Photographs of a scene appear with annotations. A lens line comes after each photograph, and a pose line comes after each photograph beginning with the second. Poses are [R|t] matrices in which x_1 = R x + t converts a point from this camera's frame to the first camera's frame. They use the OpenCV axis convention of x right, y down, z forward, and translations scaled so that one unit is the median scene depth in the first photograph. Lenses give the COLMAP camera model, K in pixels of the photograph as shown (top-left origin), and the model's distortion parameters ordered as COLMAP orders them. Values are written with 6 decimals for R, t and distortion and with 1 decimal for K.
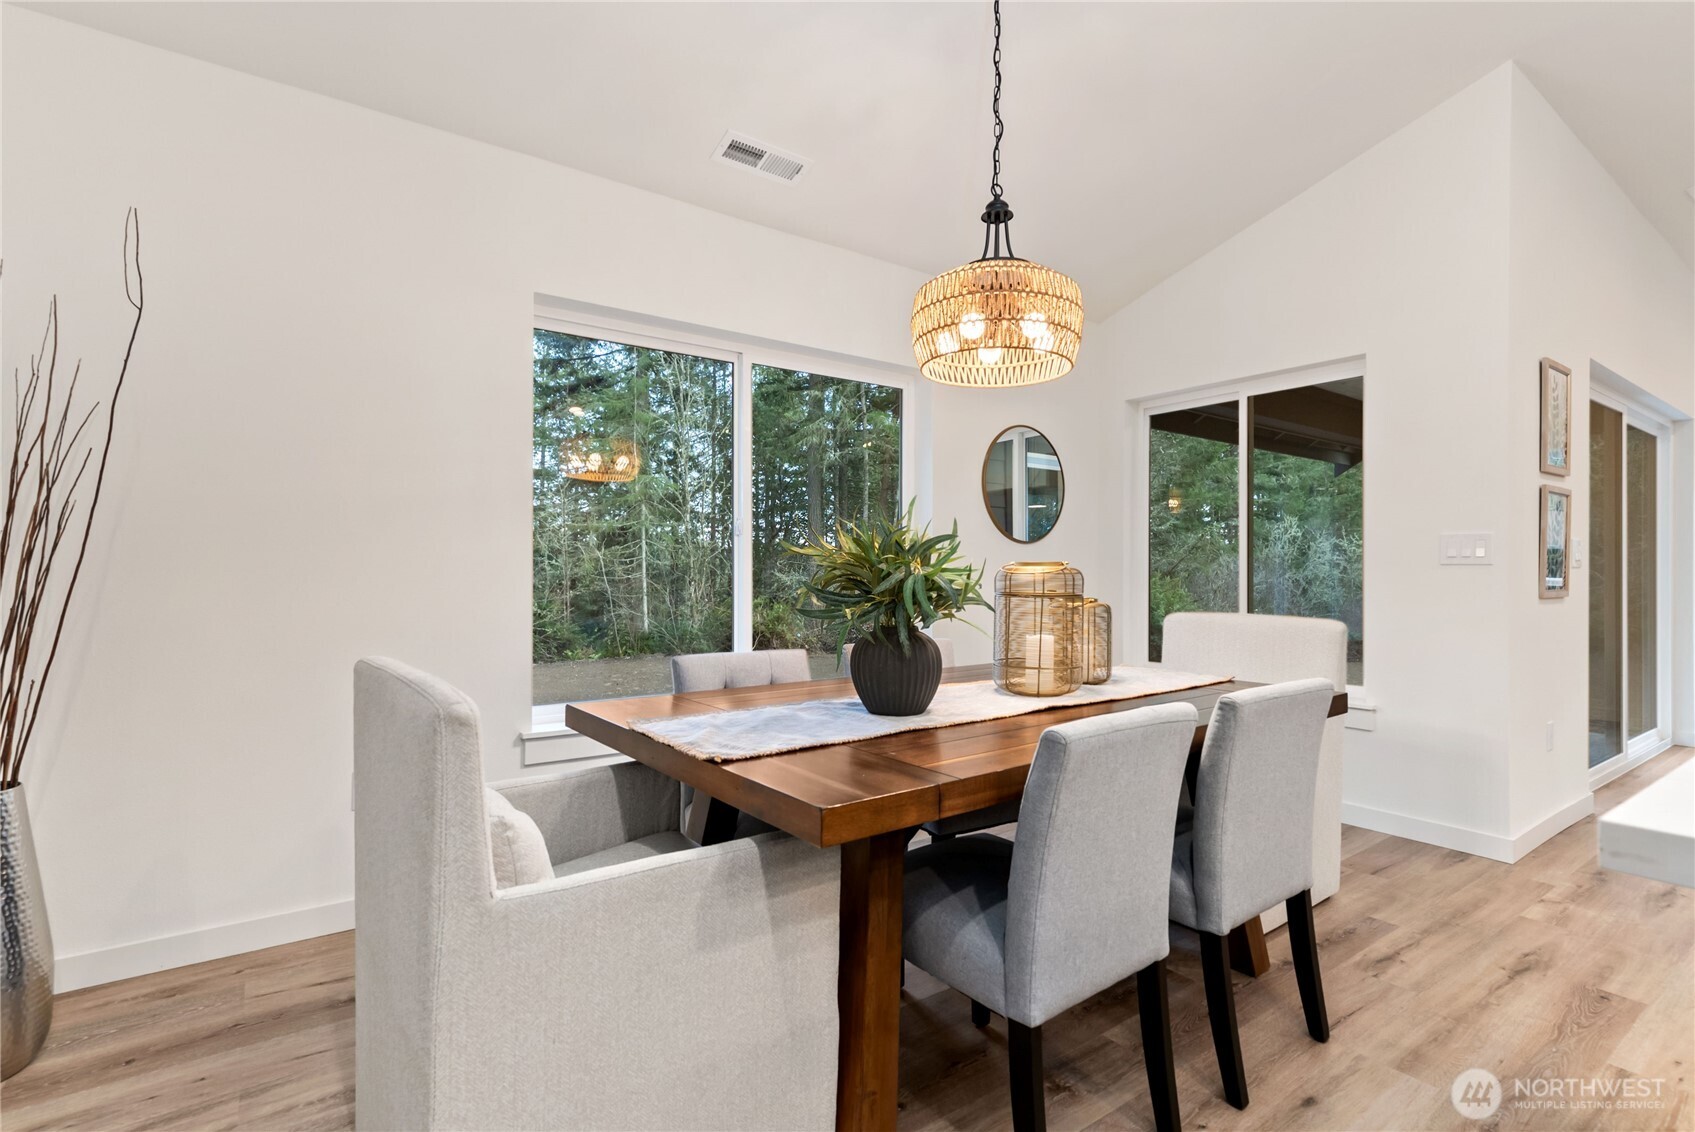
lens RADIAL K [[810.3, 0, 857.5], [0, 810.3, 566.4], [0, 0, 1]] dist [0.005317, -0.000649]
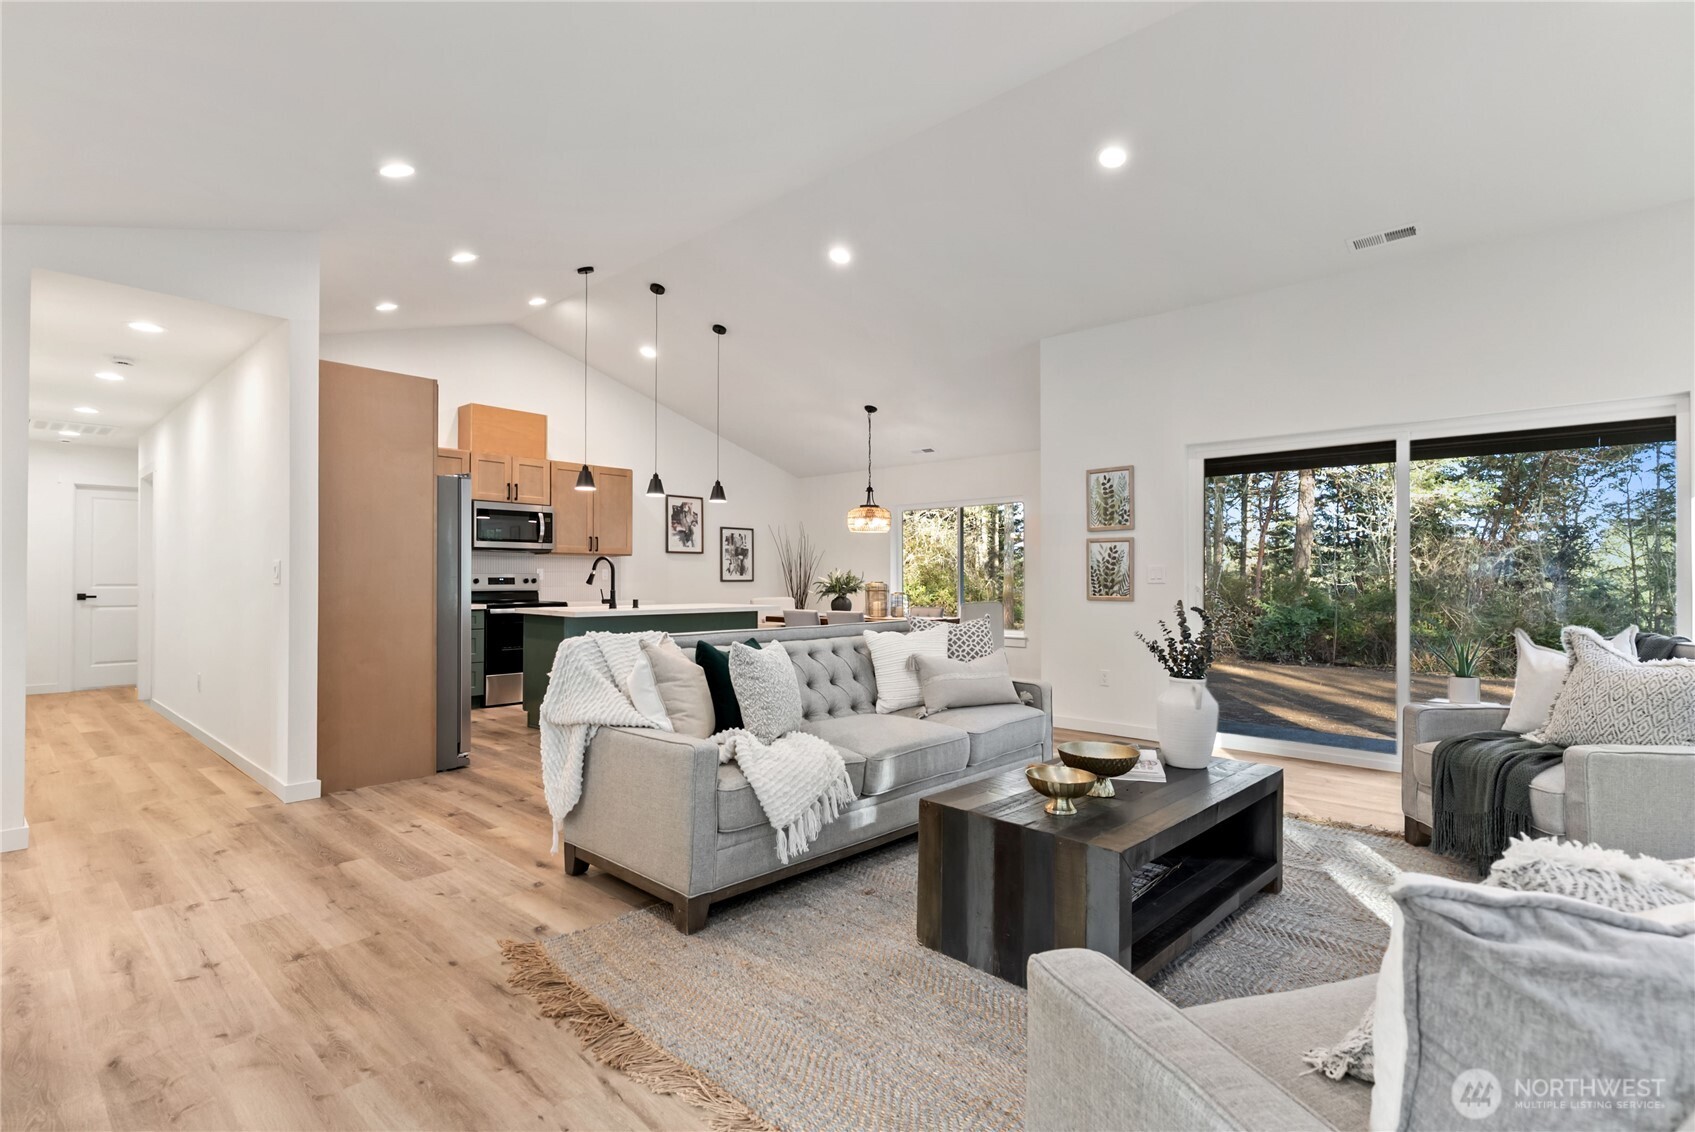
lens RADIAL K [[810.3, 0, 855.7], [0, 810.3, 576.2], [0, 0, 1]] dist [0.005317, -0.000649]
pose [[0.200256, -0.006134, -0.979724, 3.157278], [0.004757, 0.999975, -0.005288, -0.009236], [0.979732, -0.003601, 0.200280, 0.138818]]
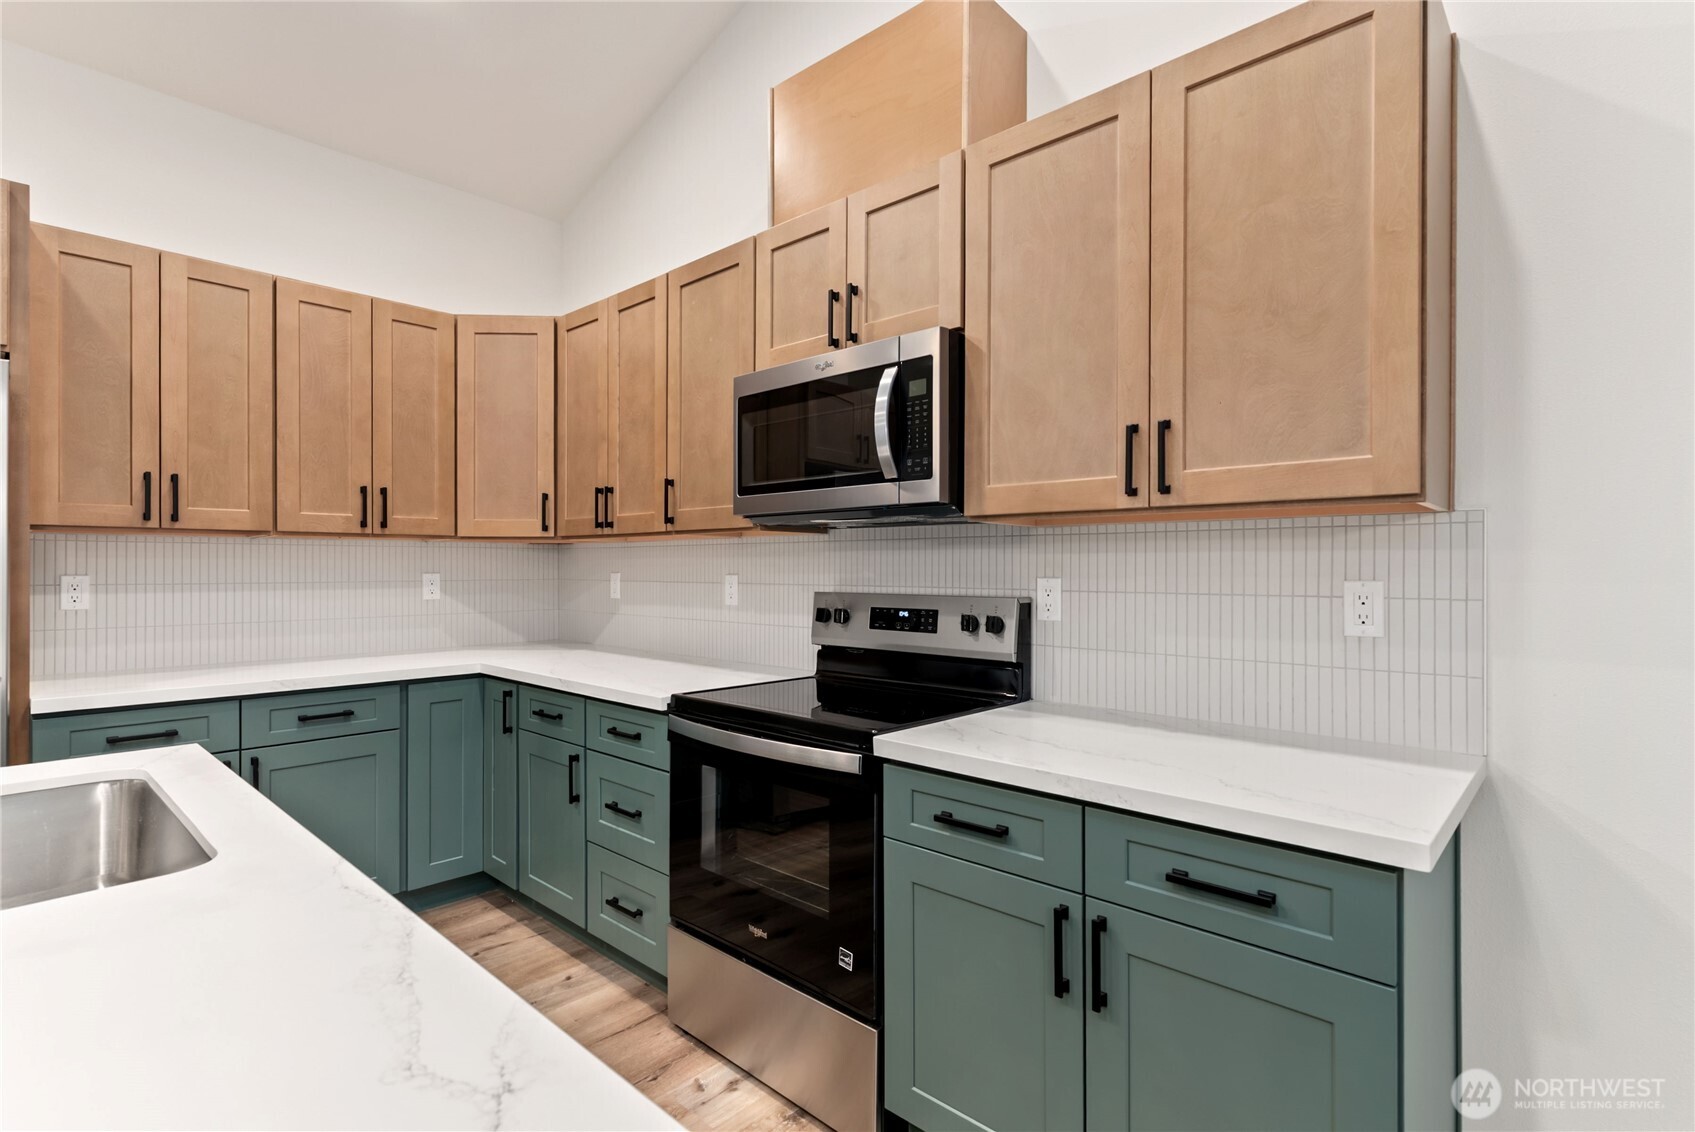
lens RADIAL K [[810.3, 0, 845.2], [0, 810.3, 569.5], [0, 0, 1]] dist [0.005317, -0.000649]
pose [[-0.981583, -0.003077, -0.191014, 0.257534], [-0.002573, 0.999993, -0.002889, -0.066778], [0.191021, -0.002344, -0.981583, 0.343467]]
